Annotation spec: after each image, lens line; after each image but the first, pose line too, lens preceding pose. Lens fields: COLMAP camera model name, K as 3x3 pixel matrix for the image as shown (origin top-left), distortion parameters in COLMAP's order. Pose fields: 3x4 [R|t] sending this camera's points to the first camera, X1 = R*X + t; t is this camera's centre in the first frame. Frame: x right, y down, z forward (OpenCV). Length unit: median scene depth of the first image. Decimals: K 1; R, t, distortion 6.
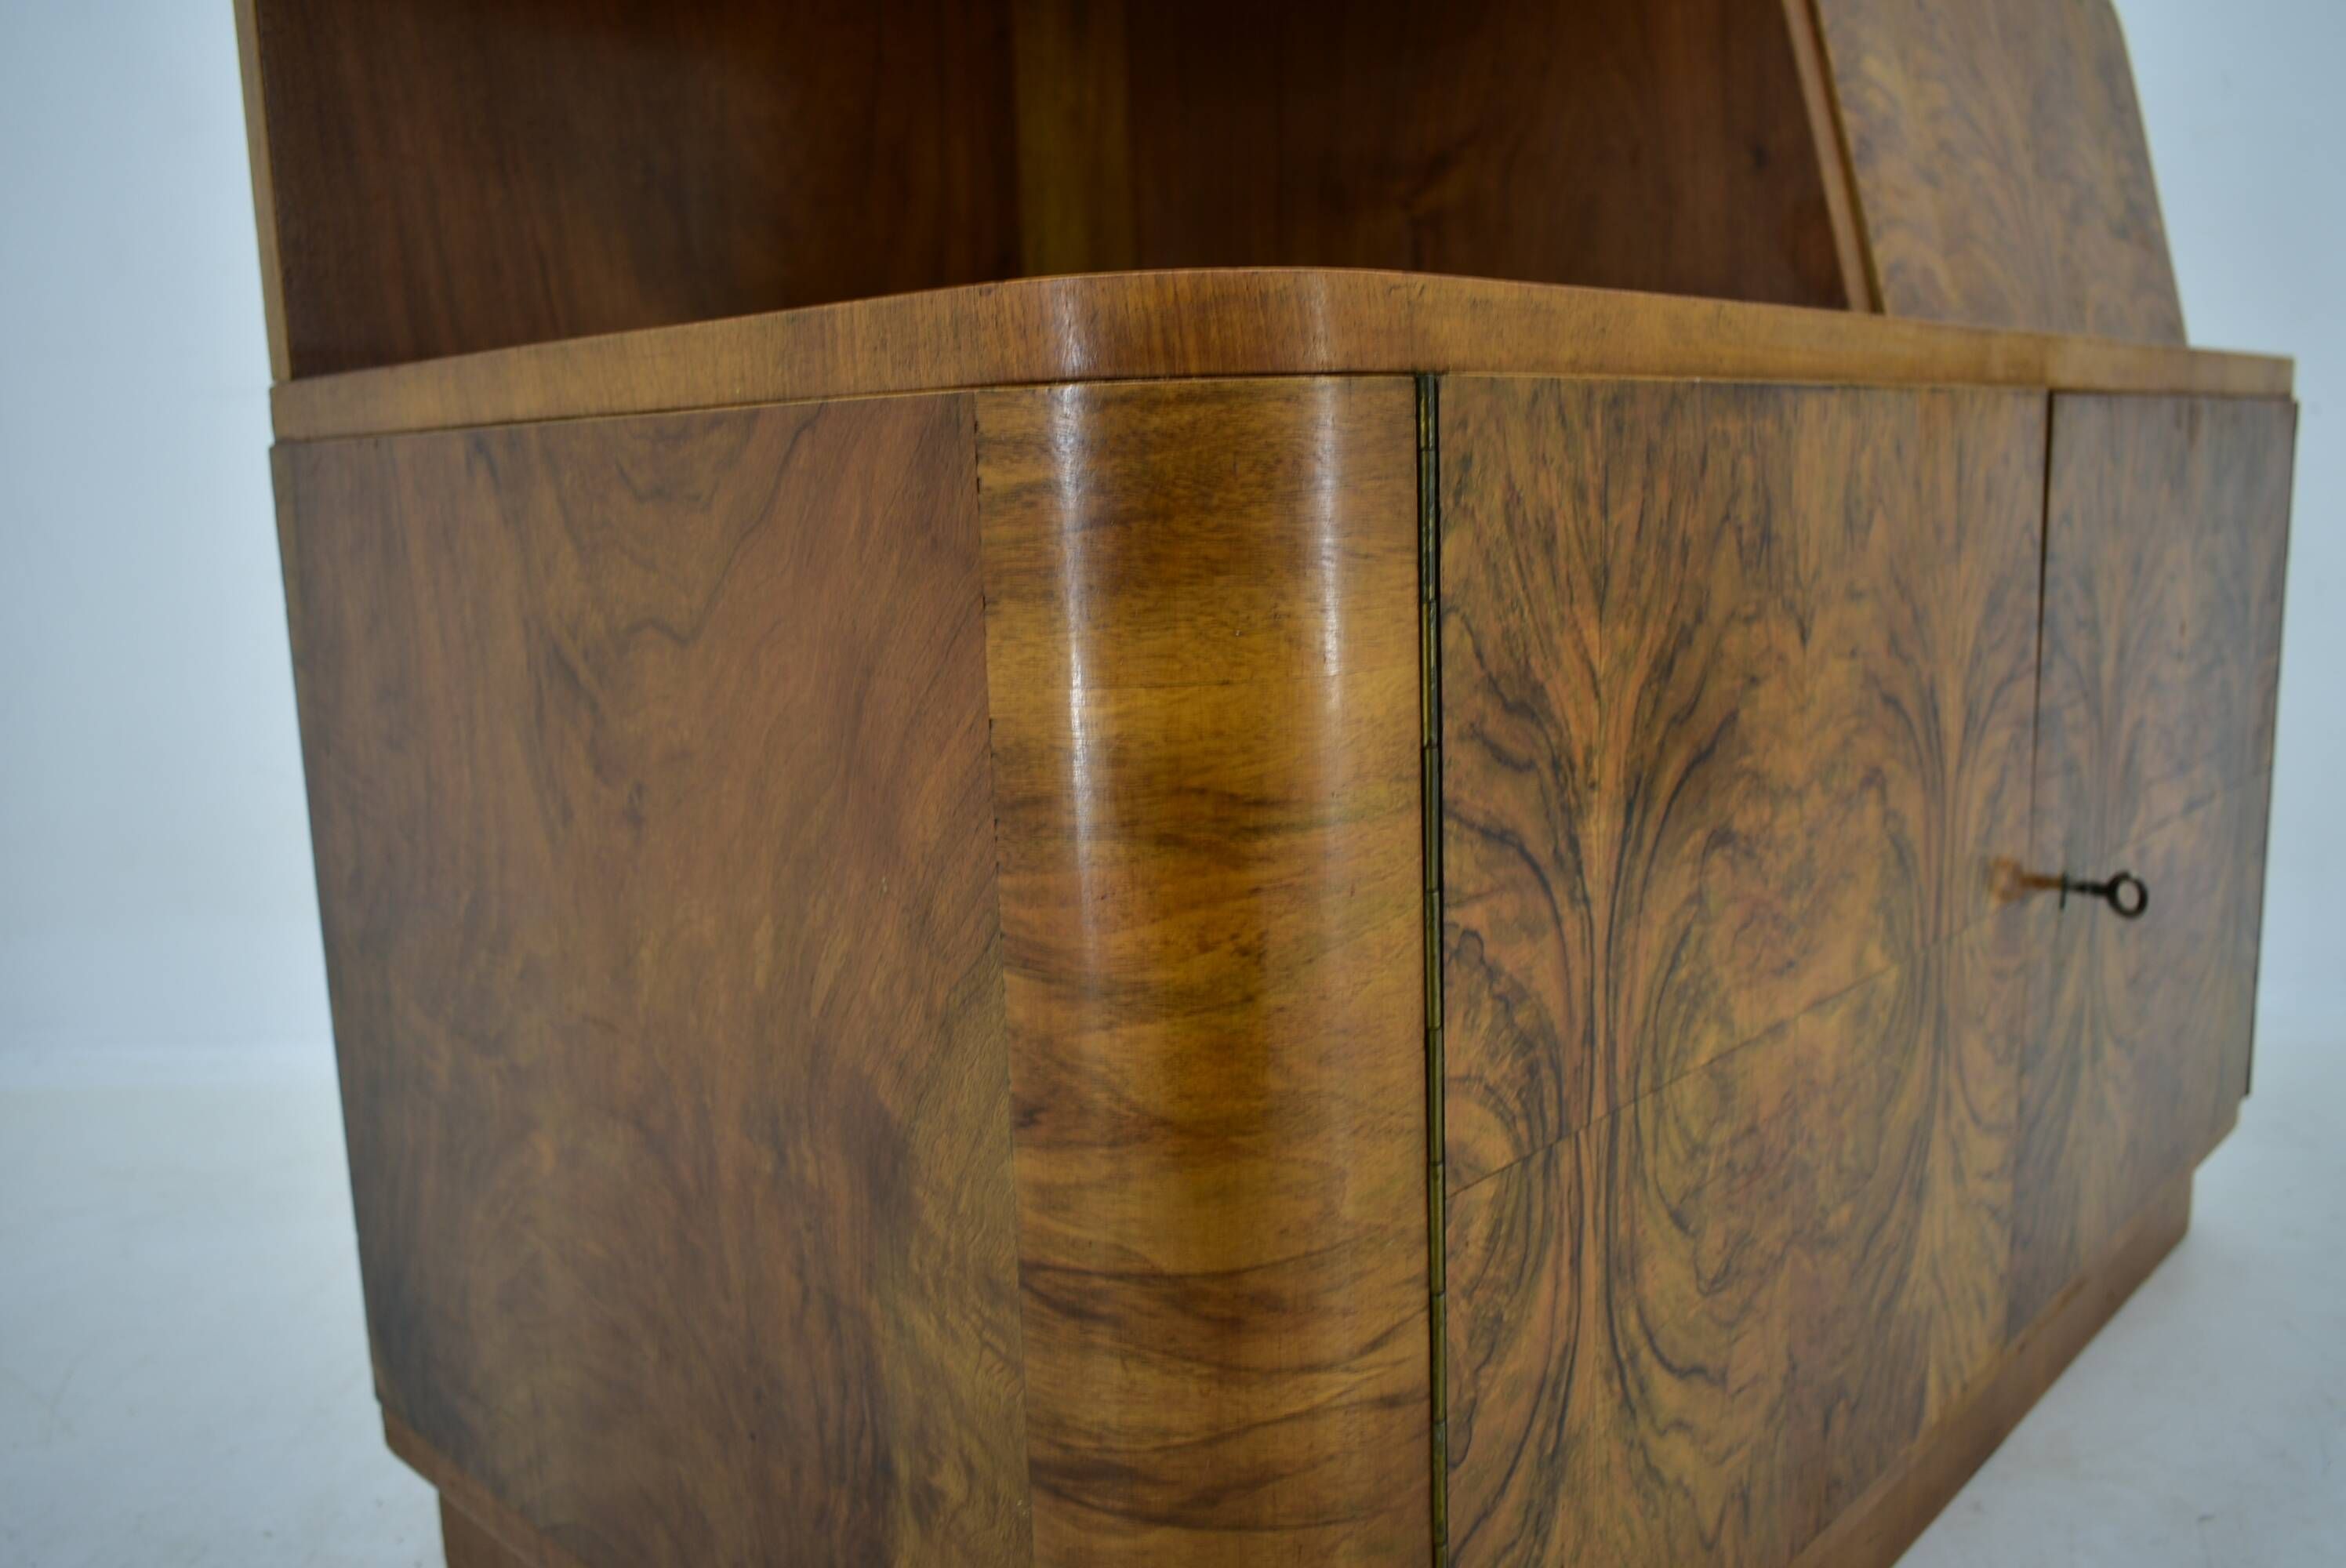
lens RADIAL K [[1822.1, 0, 1178.3], [0, 1822.1, 780.1], [0, 0, 1]] dist [-0.019492, 0.007714]
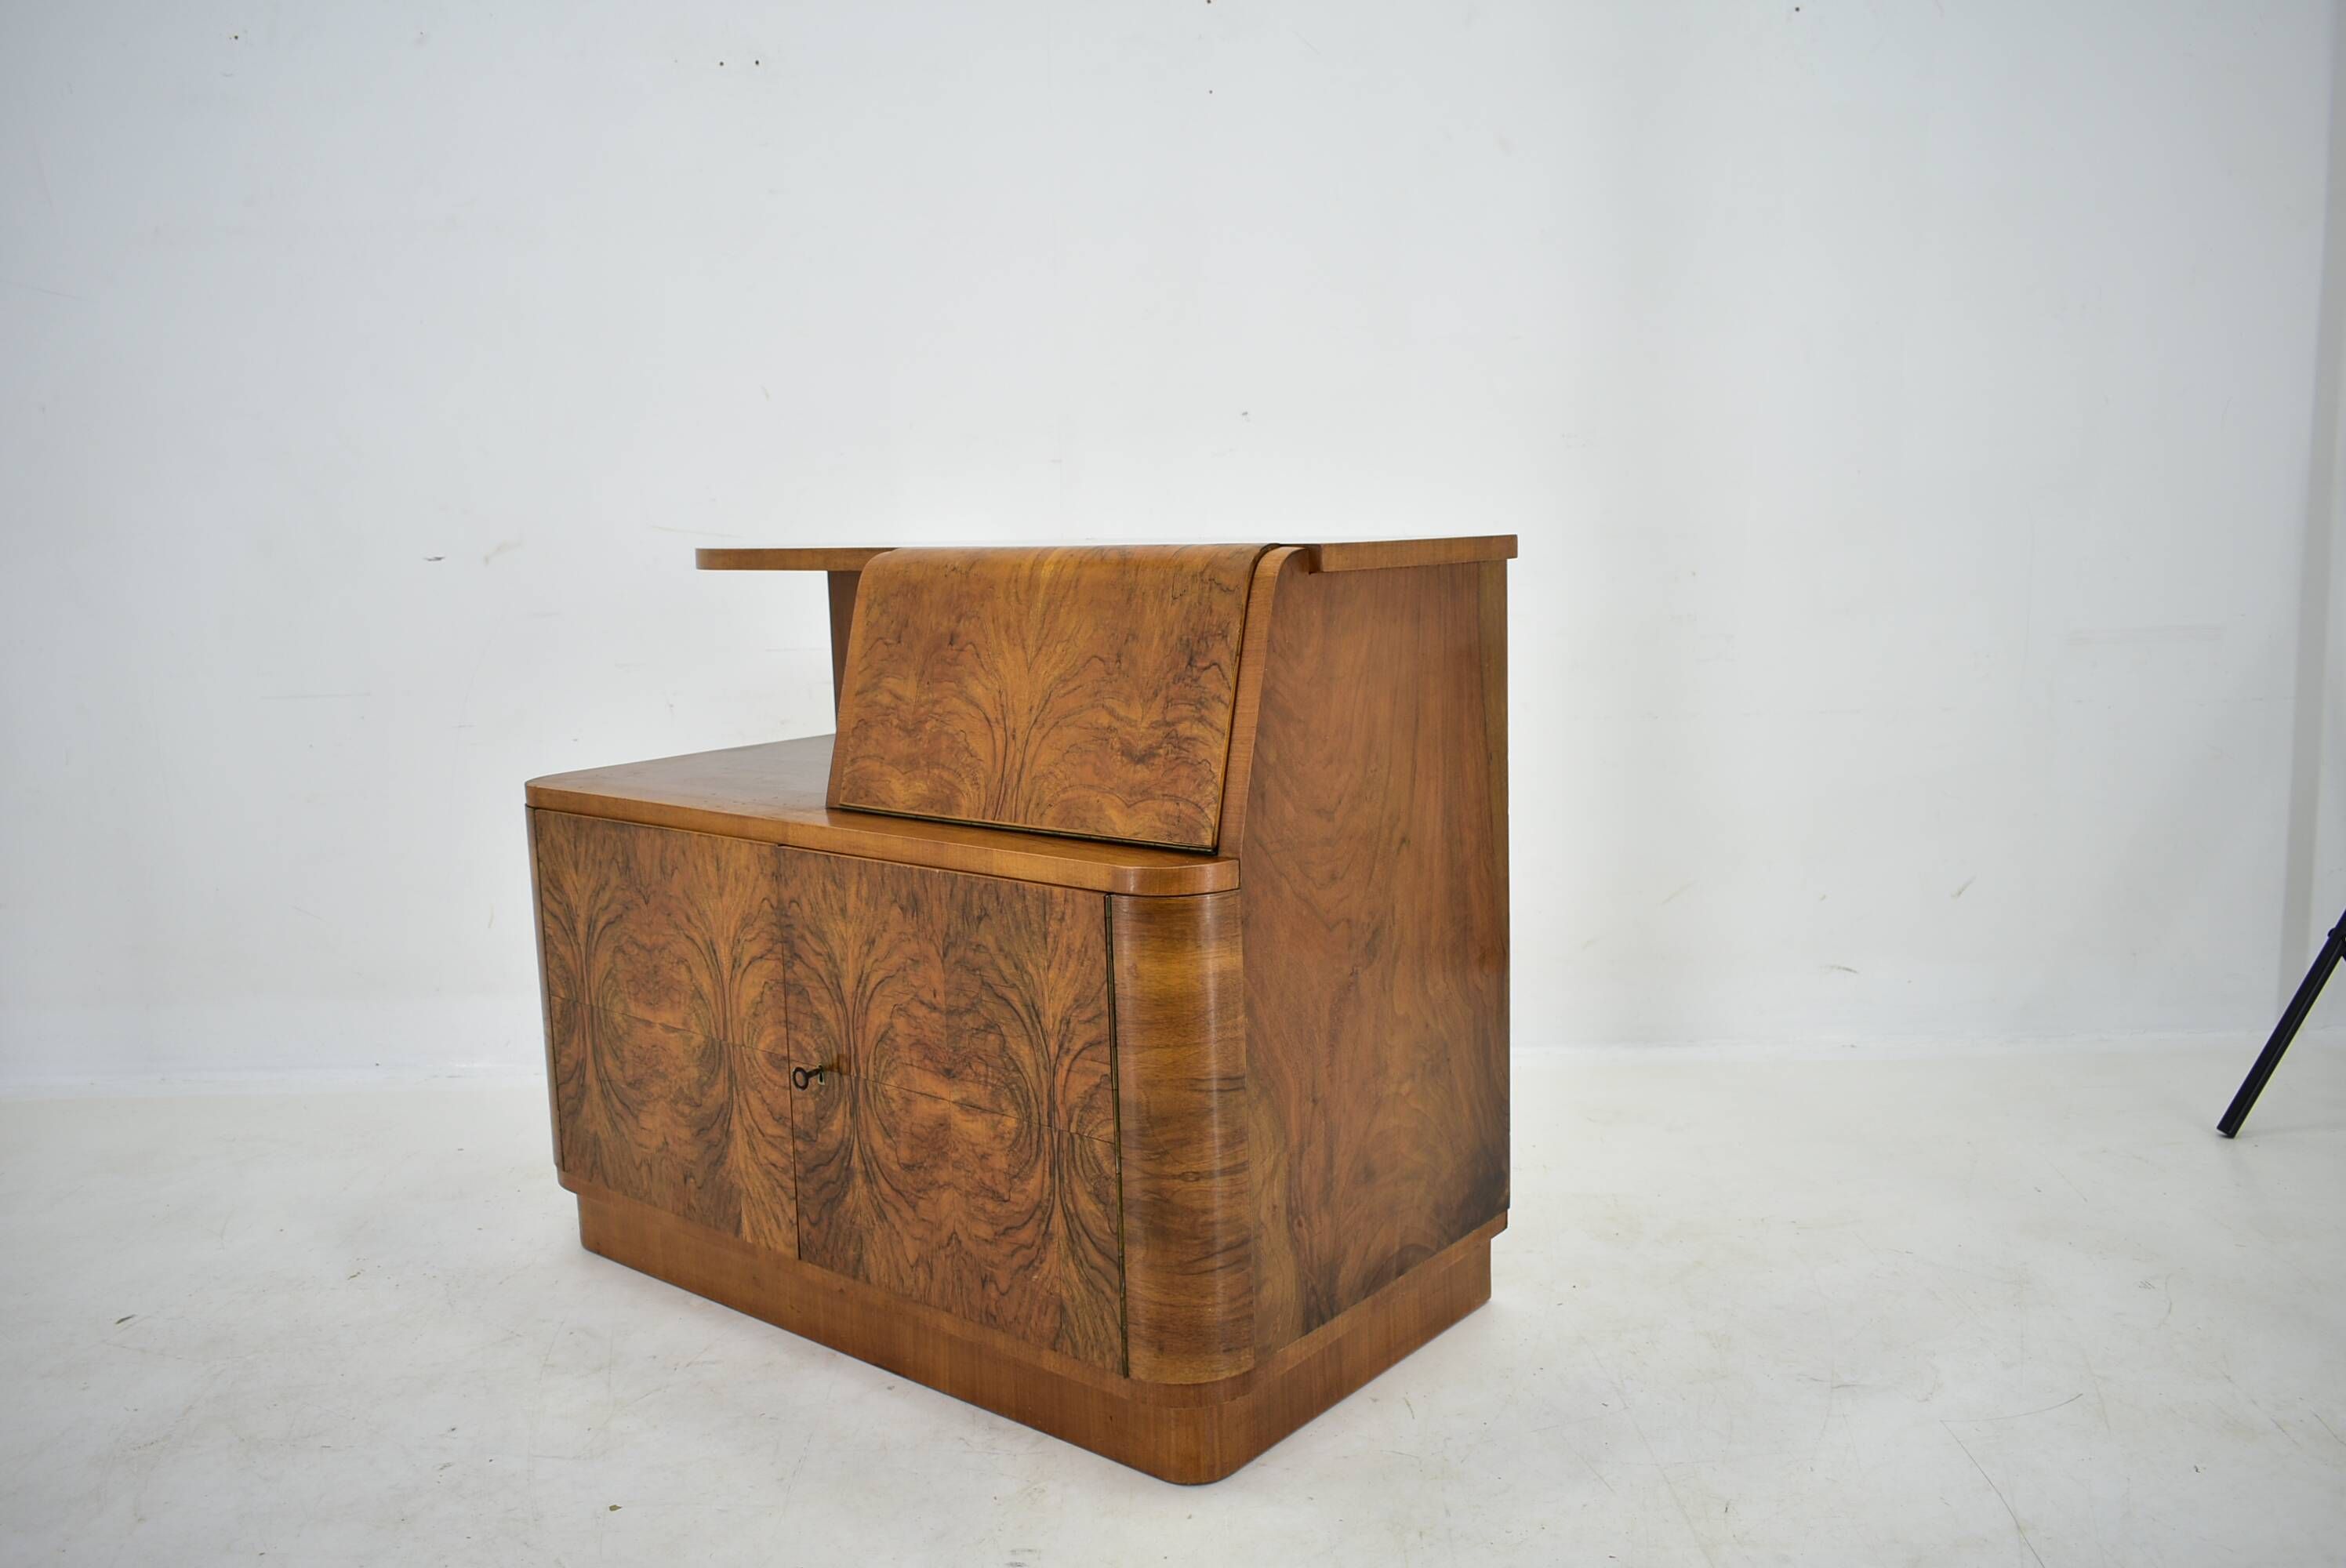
lens RADIAL K [[1822.1, 0, 1177.9], [0, 1822.1, 787.7], [0, 0, 1]] dist [-0.019492, 0.007714]
pose [[0.076553, 0.172560, -0.982020, 3.892301], [-0.148794, 0.975858, 0.159878, -1.022879], [0.985901, 0.133880, 0.100381, 1.741113]]
